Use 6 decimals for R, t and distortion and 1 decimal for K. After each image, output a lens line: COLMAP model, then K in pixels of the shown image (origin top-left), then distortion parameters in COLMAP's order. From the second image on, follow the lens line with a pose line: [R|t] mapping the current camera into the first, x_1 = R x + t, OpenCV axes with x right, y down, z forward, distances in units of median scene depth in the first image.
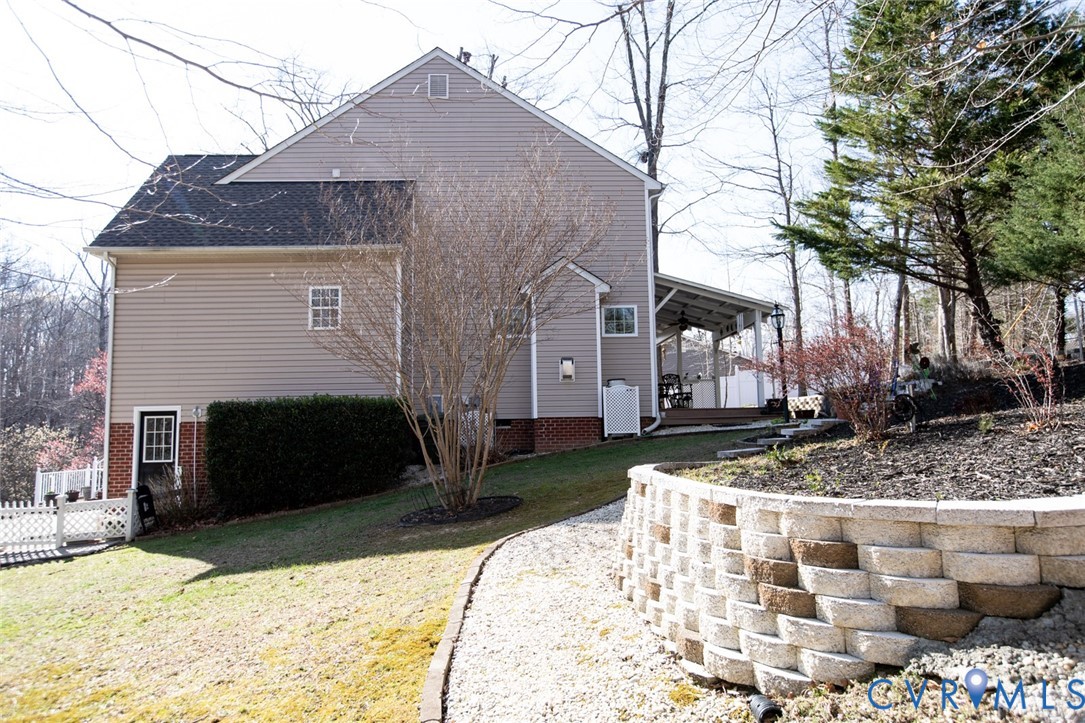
lens RADIAL K [[734.4, 0, 537.7], [0, 734.4, 348.7], [0, 0, 1]] dist [-0.006841, -0.000935]
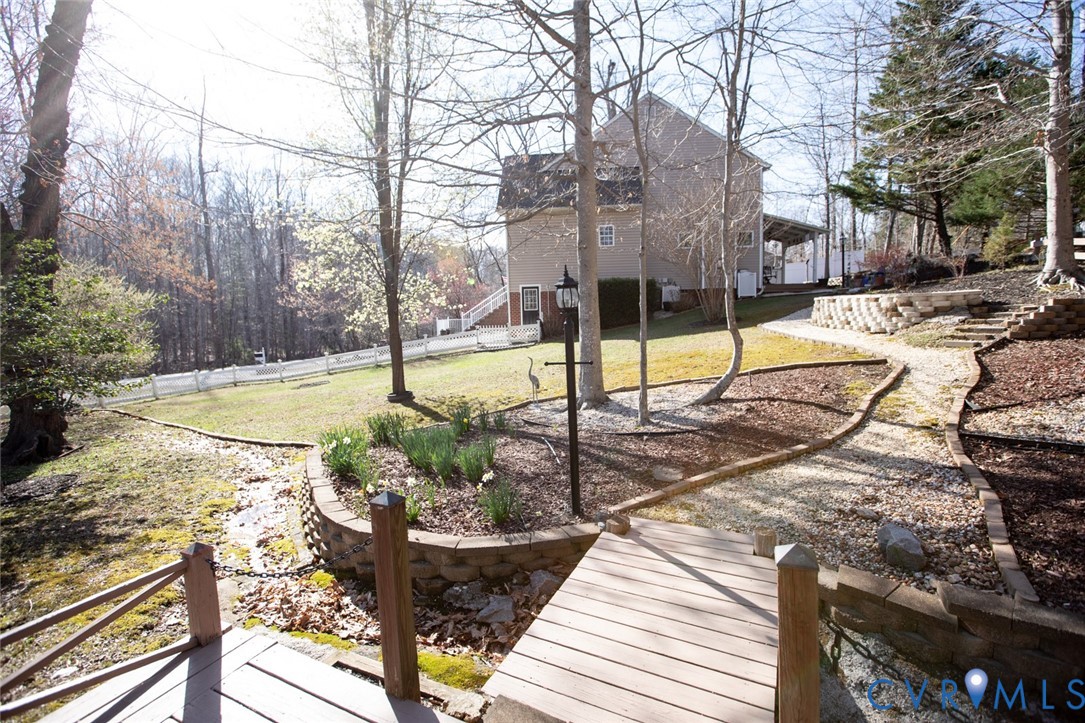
lens RADIAL K [[499.5, 0, 542.5], [0, 499.5, 361.5], [0, 0, 1]] dist [-0.054822, 0.021997]
pose [[0.992399, 0.006515, -0.122887, -0.337991], [0.020611, 0.975692, 0.218176, -0.022299], [0.121321, -0.219051, 0.968141, -0.531193]]
